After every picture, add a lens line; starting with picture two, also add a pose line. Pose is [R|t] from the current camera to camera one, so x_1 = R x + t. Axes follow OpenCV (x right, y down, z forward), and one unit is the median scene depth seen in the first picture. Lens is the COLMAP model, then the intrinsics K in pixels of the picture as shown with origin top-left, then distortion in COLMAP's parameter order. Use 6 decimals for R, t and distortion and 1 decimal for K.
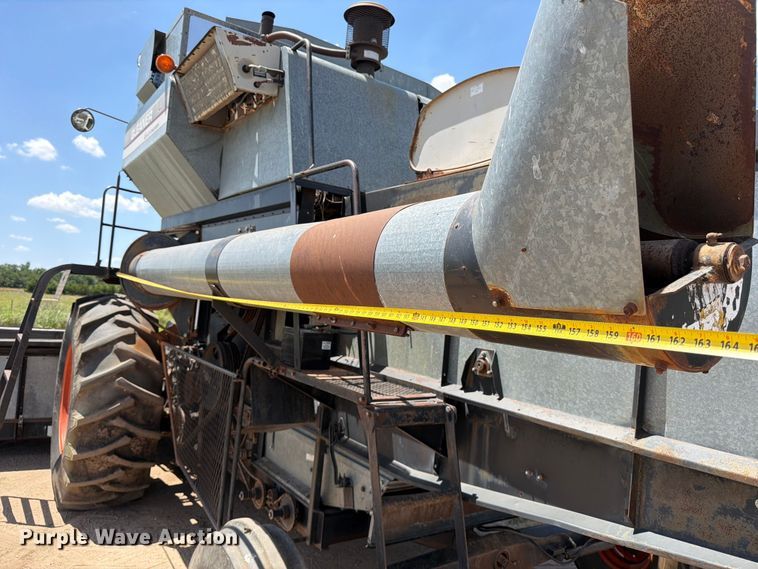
lens RADIAL K [[538.2, 0, 381.6], [0, 538.2, 287.7], [0, 0, 1]] dist [0.028654, -0.041117]
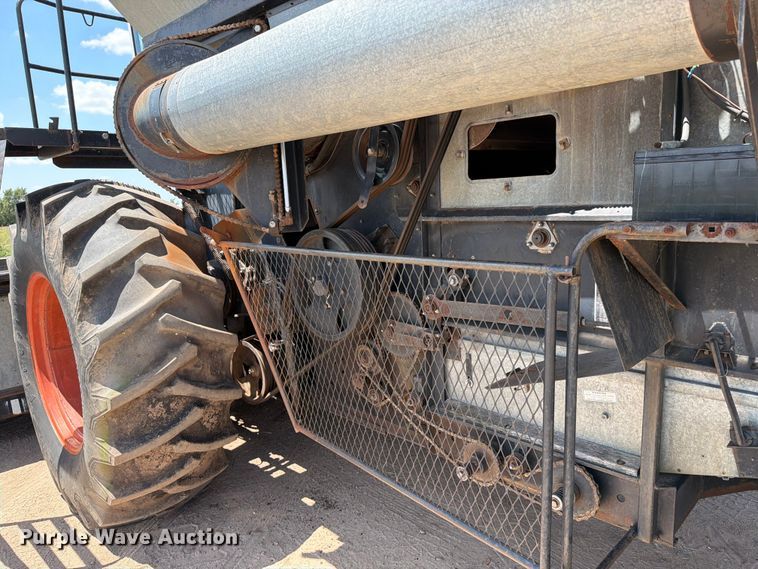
lens RADIAL K [[538.2, 0, 375.7], [0, 538.2, 281.8], [0, 0, 1]] dist [0.028654, -0.041117]
pose [[0.978404, -0.155484, 0.136199, -0.339073], [0.124835, 0.969658, 0.210190, 0.041662], [-0.164748, -0.188648, 0.968127, 0.421977]]
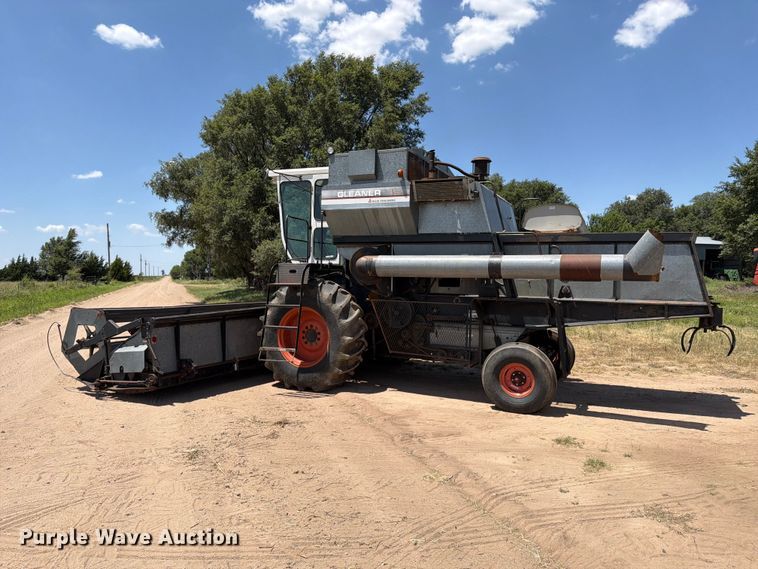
lens RADIAL K [[538.2, 0, 377.3], [0, 538.2, 289.5], [0, 0, 1]] dist [0.028654, -0.041117]
pose [[0.857783, -0.077986, 0.508061, -1.460495], [0.035045, 0.994997, 0.093562, -0.130708], [-0.512816, -0.062450, 0.856224, -0.779188]]
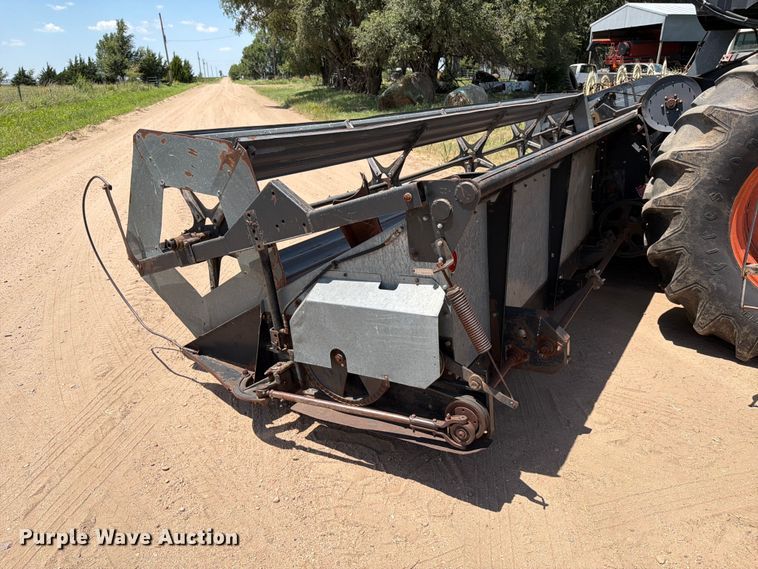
lens RADIAL K [[538.2, 0, 379.7], [0, 538.2, 290.2], [0, 0, 1]] dist [0.028654, -0.041117]
pose [[0.907535, -0.229031, 0.352030, -1.424687], [0.060906, 0.901126, 0.429257, -0.001197], [-0.415537, -0.368125, 0.831753, 0.807945]]
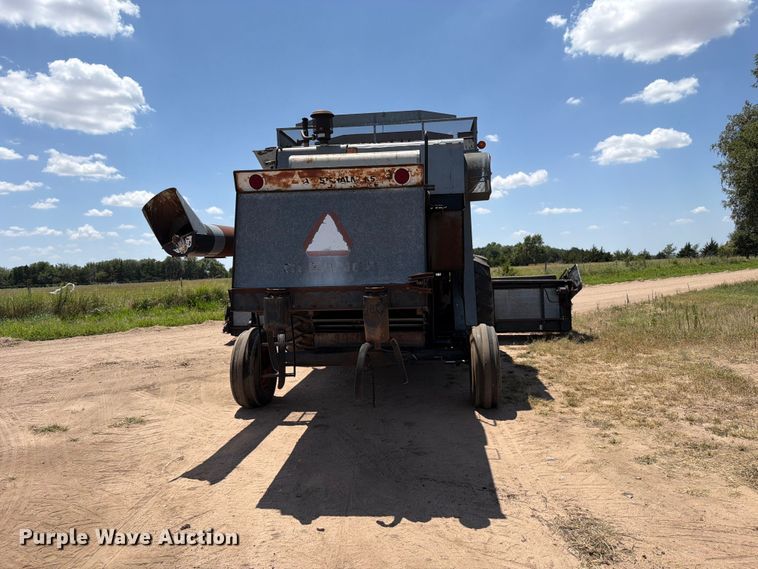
lens RADIAL K [[538.2, 0, 379.3], [0, 538.2, 281.9], [0, 0, 1]] dist [0.028654, -0.041117]
pose [[0.763694, -0.076811, -0.640993, 1.228827], [0.115198, 0.993175, 0.018236, 0.115025], [0.635218, -0.087768, 0.767330, -0.452914]]
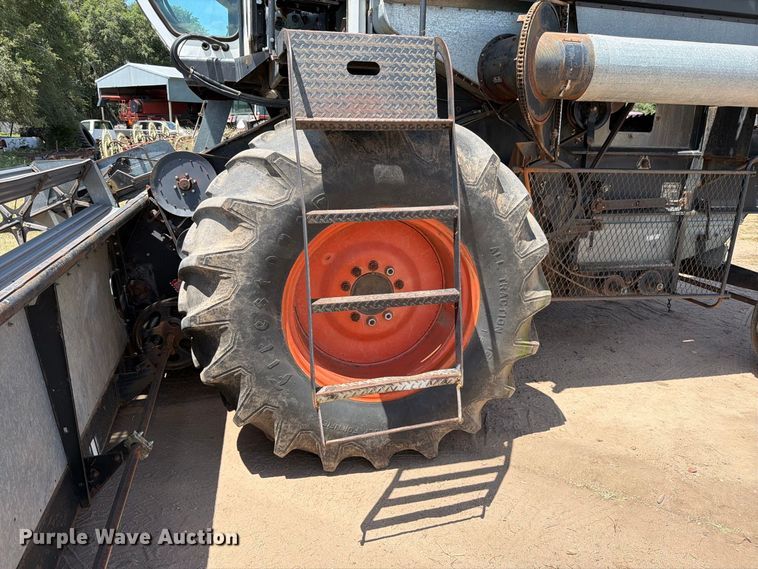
lens RADIAL K [[538.2, 0, 372.8], [0, 538.2, 283.0], [0, 0, 1]] dist [0.028654, -0.041117]
pose [[0.353121, -0.322312, 0.878305, -1.197459], [-0.019603, 0.936029, 0.351377, -0.006706], [-0.935372, -0.141296, 0.324213, 0.969045]]
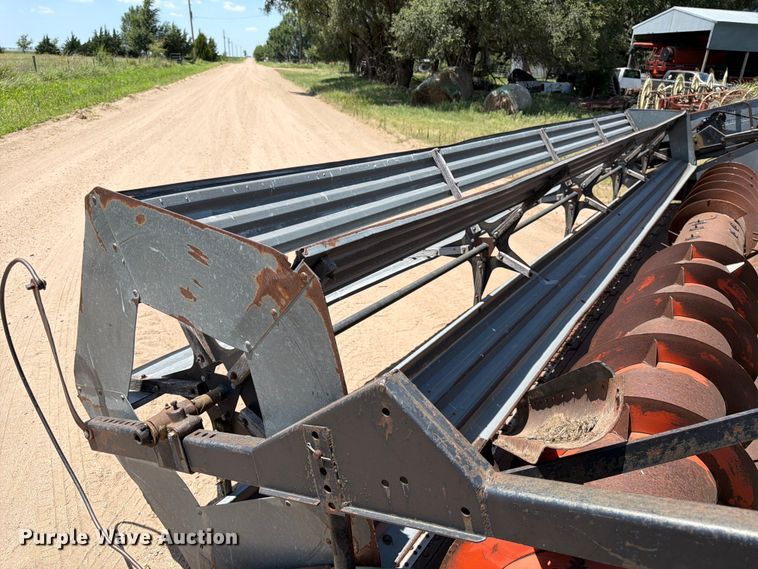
lens RADIAL K [[538.2, 0, 382.9], [0, 538.2, 287.9], [0, 0, 1]] dist [0.028654, -0.041117]
pose [[0.925122, -0.173079, 0.337923, -1.374262], [0.006805, 0.897463, 0.441037, -0.002057], [-0.379608, -0.405713, 0.831441, 1.182993]]
